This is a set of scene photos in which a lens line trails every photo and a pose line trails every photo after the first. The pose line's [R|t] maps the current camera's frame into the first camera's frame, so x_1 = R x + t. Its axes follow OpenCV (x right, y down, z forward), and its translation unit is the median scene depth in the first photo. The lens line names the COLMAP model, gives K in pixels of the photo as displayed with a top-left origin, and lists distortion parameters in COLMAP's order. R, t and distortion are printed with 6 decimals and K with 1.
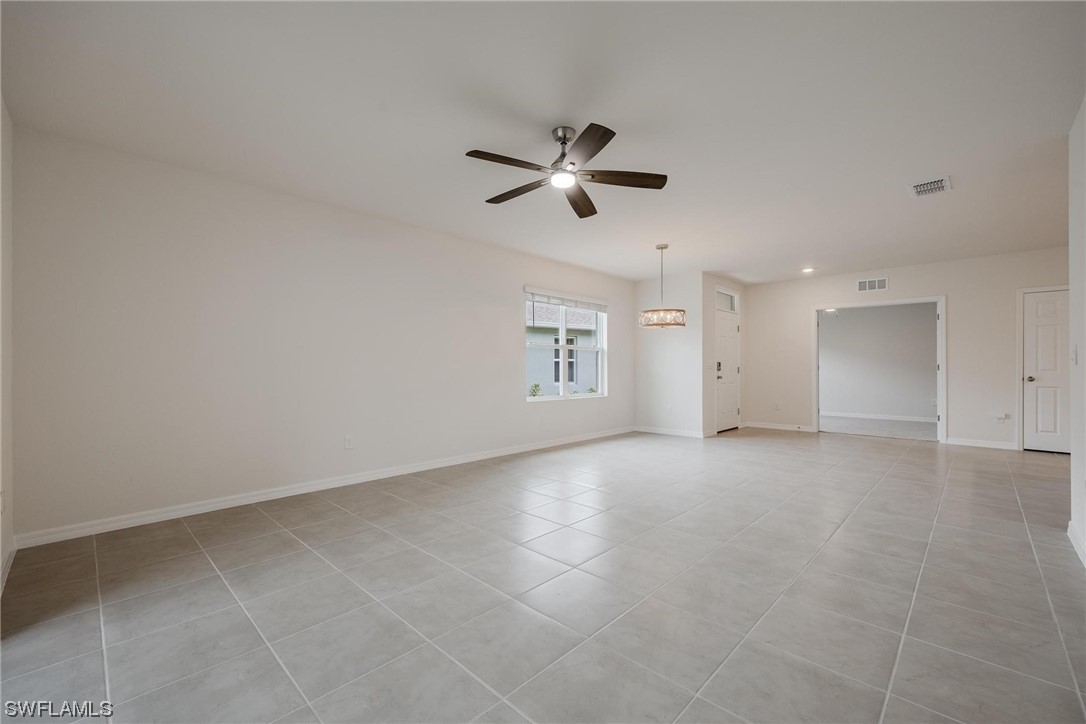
lens RADIAL K [[439.1, 0, 540.3], [0, 439.1, 369.4], [0, 0, 1]] dist [0.017260, -0.007920]
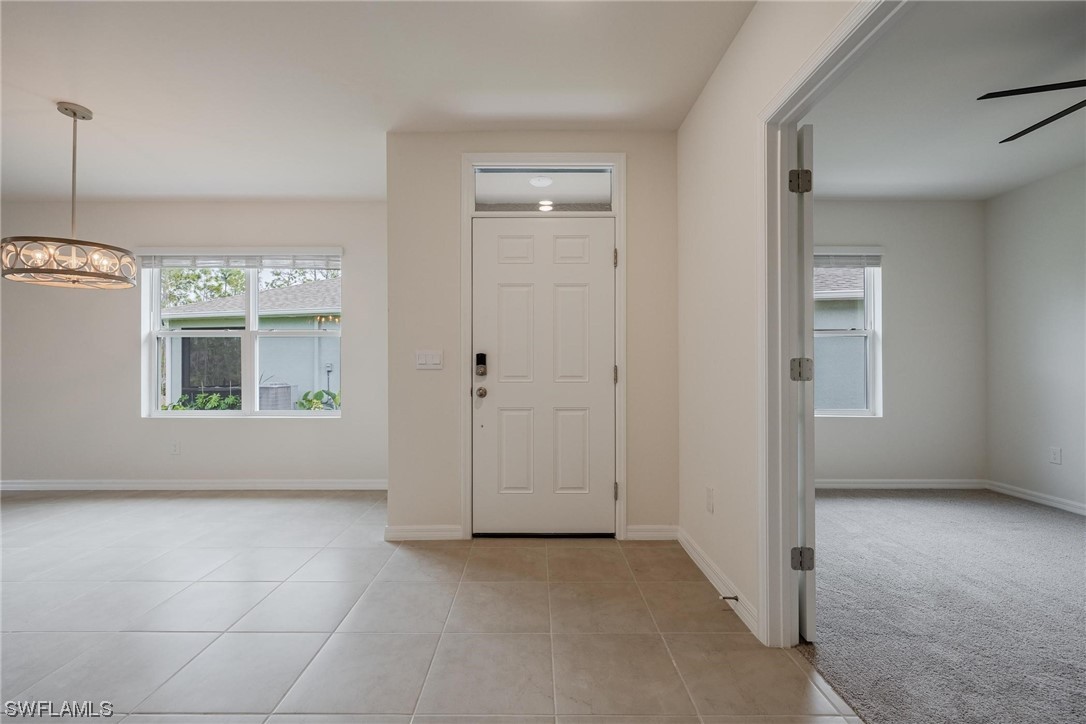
lens RADIAL K [[463.9, 0, 532.9], [0, 463.9, 362.8], [0, 0, 1]] dist [0.001504, -0.000104]
pose [[0.690320, -0.003814, -0.723494, 0.782366], [-0.002959, 0.999963, -0.008095, -0.005521], [0.723498, 0.007729, 0.690283, 0.810396]]
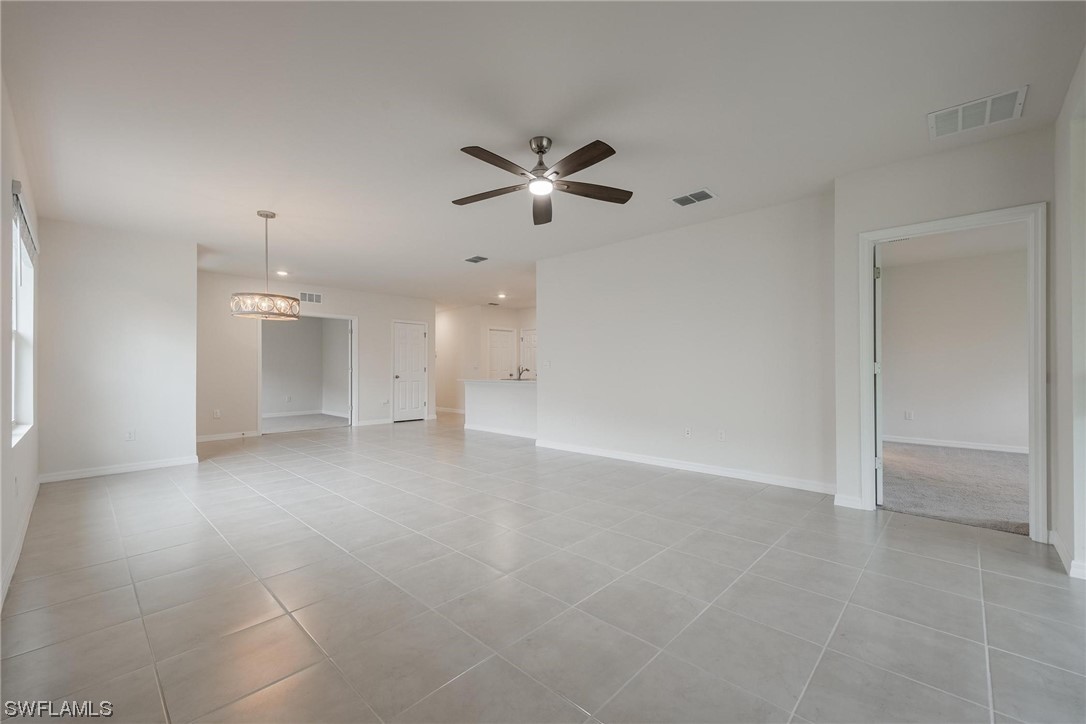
lens RADIAL K [[443.1, 0, 540.6], [0, 443.1, 365.9], [0, 0, 1]] dist [0.001652, -0.000102]
pose [[-0.000048, 0.008598, 0.999963, -0.405358], [0.010239, 0.999911, -0.008597, 0.001531], [-0.999948, 0.010238, -0.000136, 0.411823]]
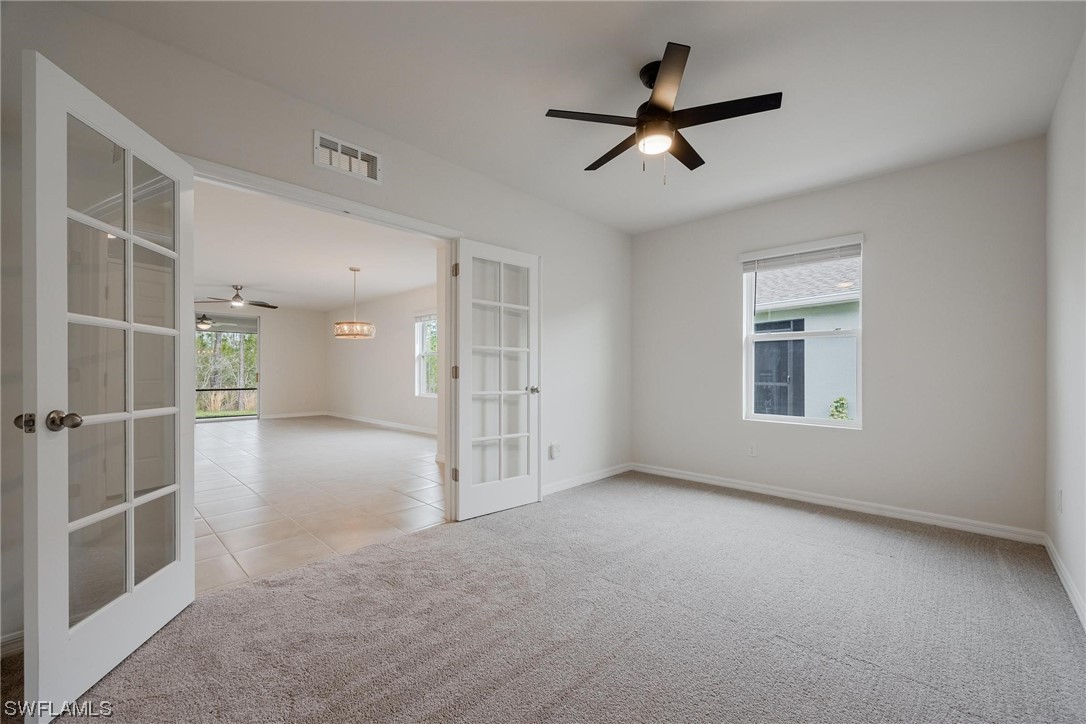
lens RADIAL K [[442.3, 0, 538.1], [0, 442.3, 370.9], [0, 0, 1]] dist [0.002155, -0.000161]
pose [[-0.015622, 0.005714, -0.999862, 1.174472], [-0.001169, 0.999983, 0.005733, -0.010156], [0.999877, 0.001258, -0.015615, 1.209926]]
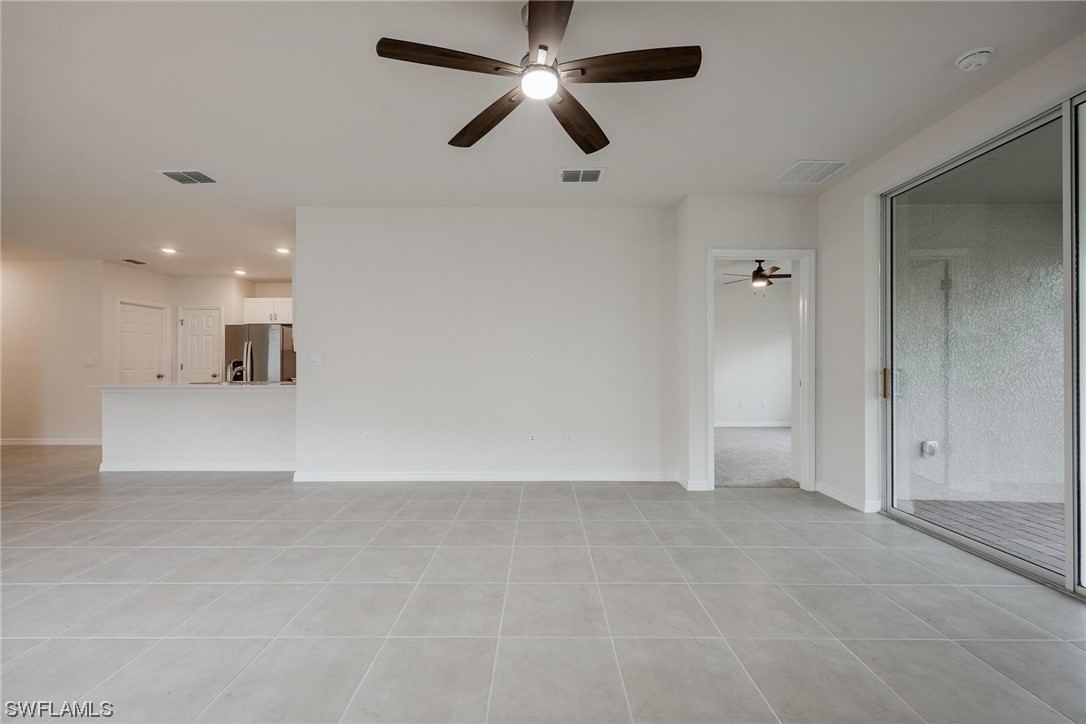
lens RADIAL K [[448.6, 0, 540.0], [0, 448.6, 363.3], [0, 0, 1]] dist [0.003526, 0.000031]
pose [[-0.690288, 0.007015, 0.723501, -0.174637], [0.007775, 0.999967, -0.002278, -0.001074], [-0.723493, 0.004053, -0.690320, 0.606827]]
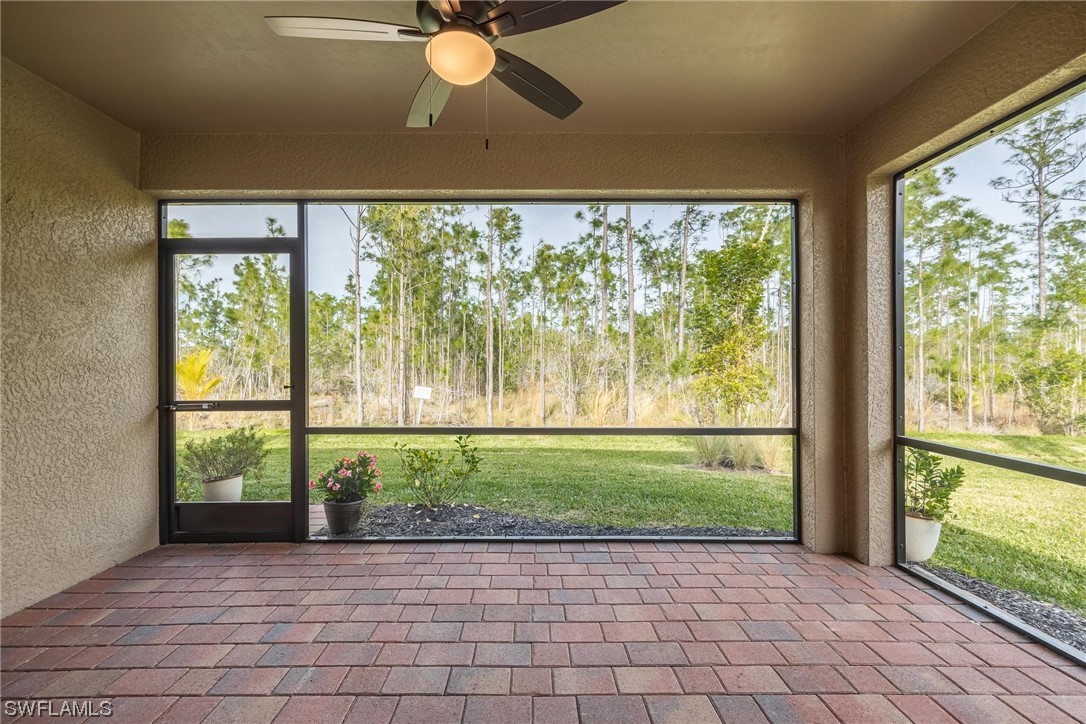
lens RADIAL K [[456.2, 0, 543.0], [0, 456.2, 362.0], [0, 0, 1]] dist [0.001512, -0.000200]
pose [[-0.712211, 0.003021, -0.701959, -0.235167], [0.000229, 0.999992, 0.004072, 0.006256], [0.701965, 0.002740, -0.712206, 0.209427]]
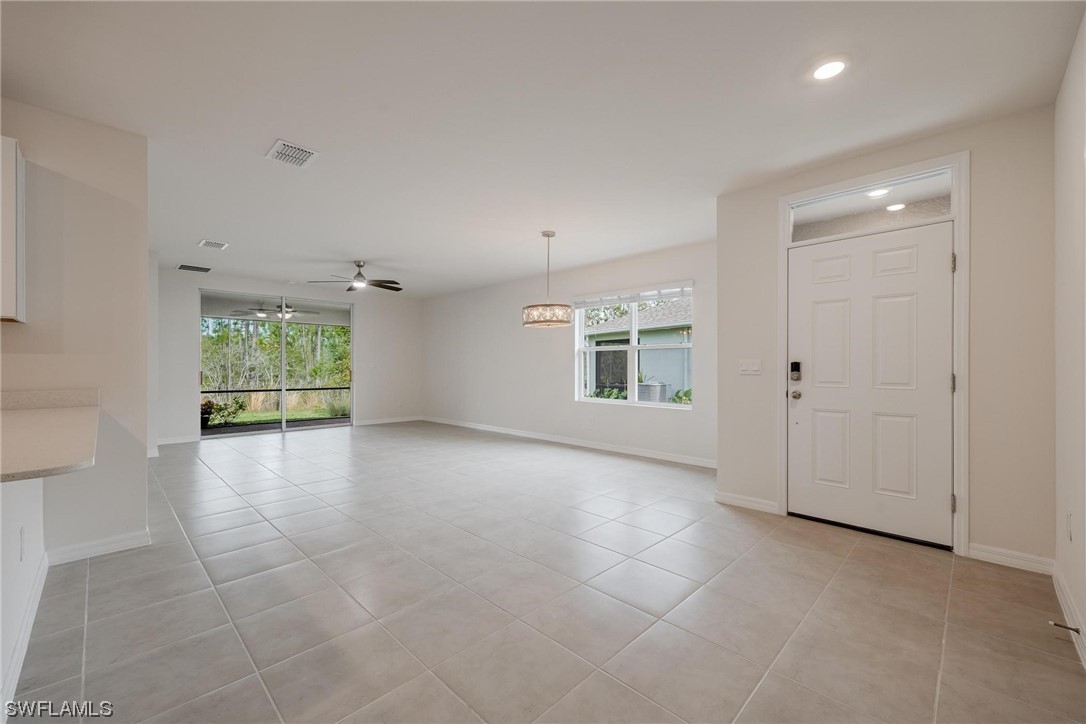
lens RADIAL K [[433.5, 0, 536.9], [0, 433.5, 366.7], [0, 0, 1]] dist [0.003440, 0.000531]
pose [[-0.021409, 0.000612, -0.999771, 0.923322], [-0.007733, 0.999970, 0.000777, -0.010553], [0.999741, 0.007748, -0.021403, 0.797368]]
